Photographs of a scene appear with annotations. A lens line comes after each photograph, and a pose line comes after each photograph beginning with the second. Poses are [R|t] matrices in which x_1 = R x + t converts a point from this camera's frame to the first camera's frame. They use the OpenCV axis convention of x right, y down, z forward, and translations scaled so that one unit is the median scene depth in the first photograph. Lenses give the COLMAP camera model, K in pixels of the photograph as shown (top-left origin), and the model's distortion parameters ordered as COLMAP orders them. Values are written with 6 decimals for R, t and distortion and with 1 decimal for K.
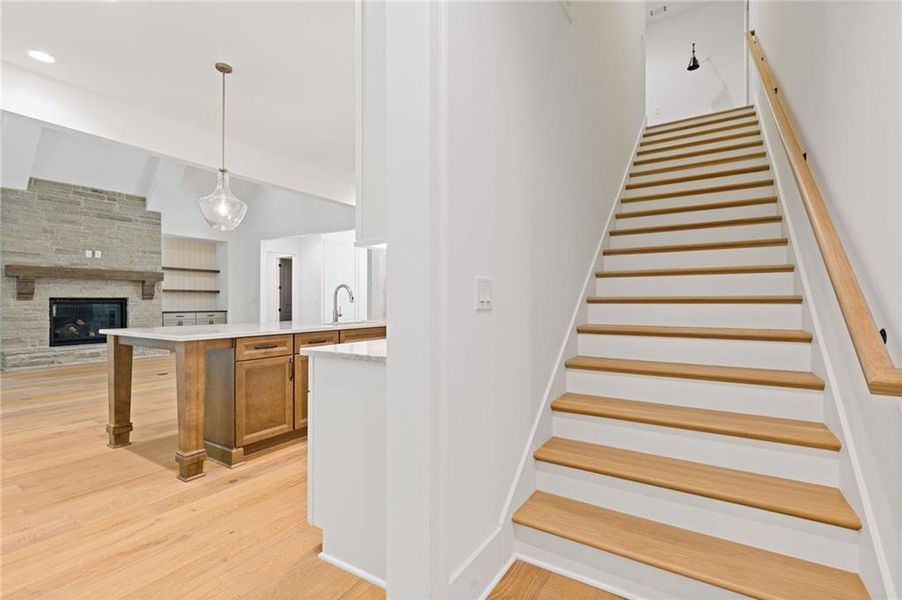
lens RADIAL K [[408.0, 0, 451.0], [0, 408.0, 300.0], [0, 0, 1]] dist [0.002005, 0.000728]
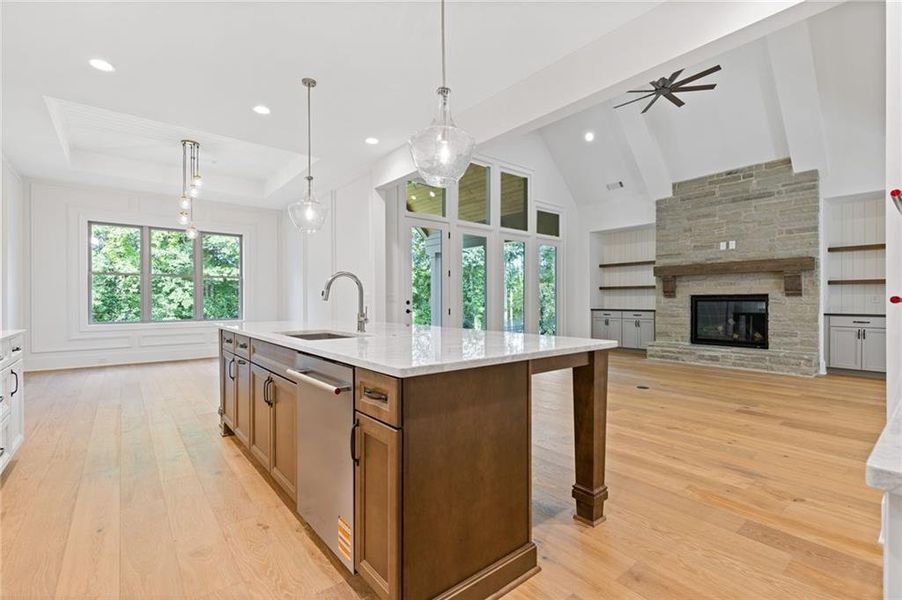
lens RADIAL K [[402.5, 0, 453.7], [0, 402.5, 302.4], [0, 0, 1]] dist [-0.000012, 0.000022]
pose [[-0.310073, 0.006093, -0.950693, 0.142477], [0.004690, 0.999977, 0.004879, 0.004244], [0.950701, -0.002946, -0.310094, 0.716063]]
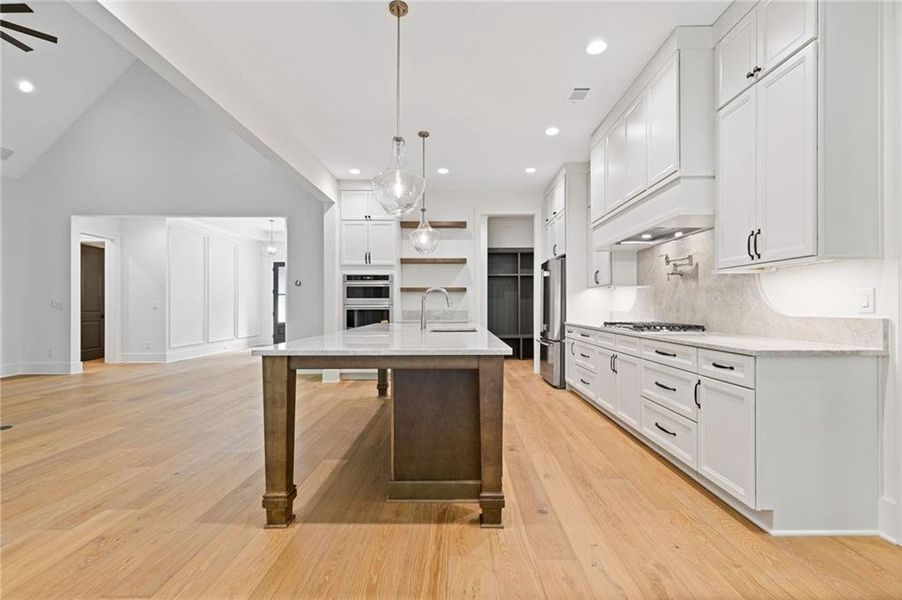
lens RADIAL K [[405.6, 0, 455.9], [0, 405.6, 306.6], [0, 0, 1]] dist [-0.000983, -0.000161]
pose [[0.845823, -0.000814, 0.533464, -0.373482], [-0.002744, 0.999979, 0.005876, -0.000246], [-0.533457, -0.006434, 0.845803, 0.118949]]
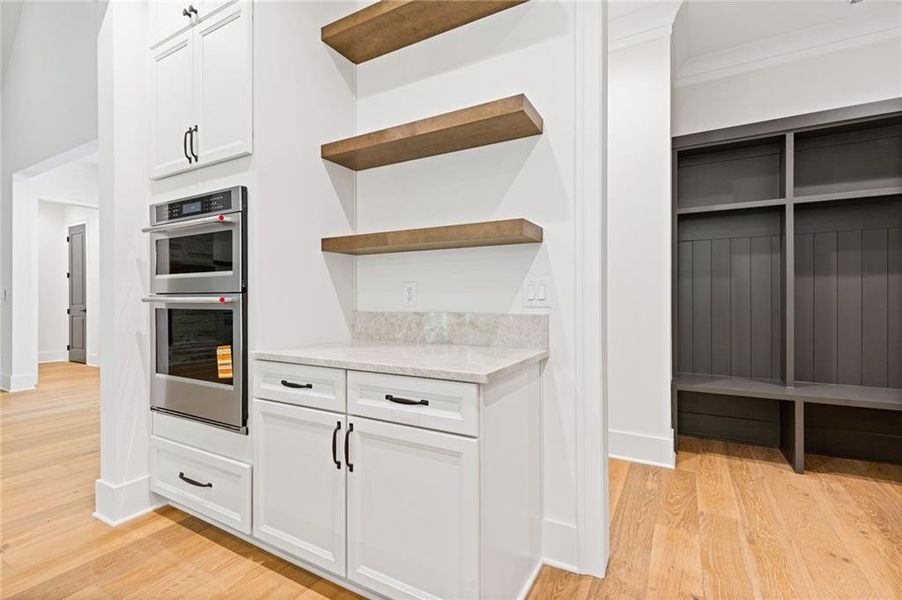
lens RADIAL K [[413.2, 0, 448.8], [0, 413.2, 297.7], [0, 0, 1]] dist [0.002592, 0.000230]
pose [[0.998517, 0.000892, 0.054437, 0.041936], [-0.000900, 1.000000, 0.000122, 0.003518], [-0.054437, -0.000171, 0.998517, 0.613418]]
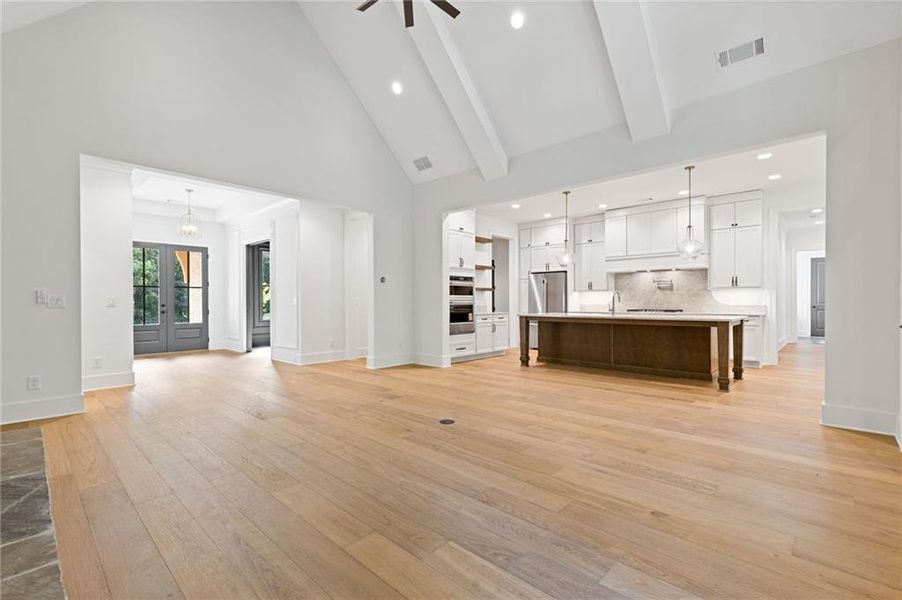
lens RADIAL K [[413.6, 0, 450.5], [0, 413.6, 307.5], [0, 0, 1]] dist [0.001855, 0.000249]
pose [[0.192527, -0.005077, 0.981278, -1.072991], [-0.004301, 0.999973, 0.006018, 0.011554], [-0.981282, -0.005379, 0.192500, 0.707712]]
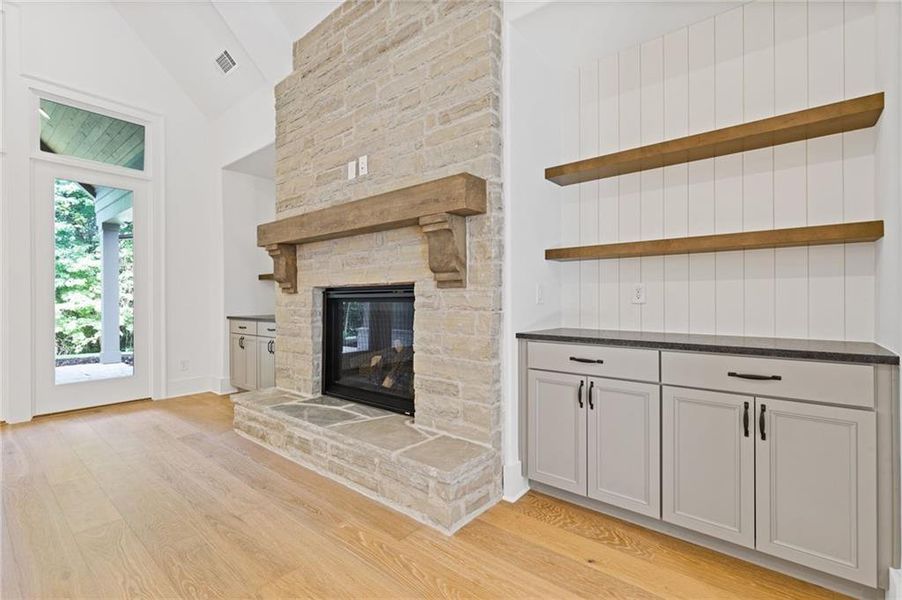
lens RADIAL K [[402.5, 0, 453.7], [0, 402.5, 302.4], [0, 0, 1]] dist [-0.000012, 0.000022]
pose [[-0.116792, 0.005613, -0.993141, -0.528051], [0.006491, 0.999967, 0.004888, 0.008657], [0.993135, -0.005876, -0.116824, 1.145741]]
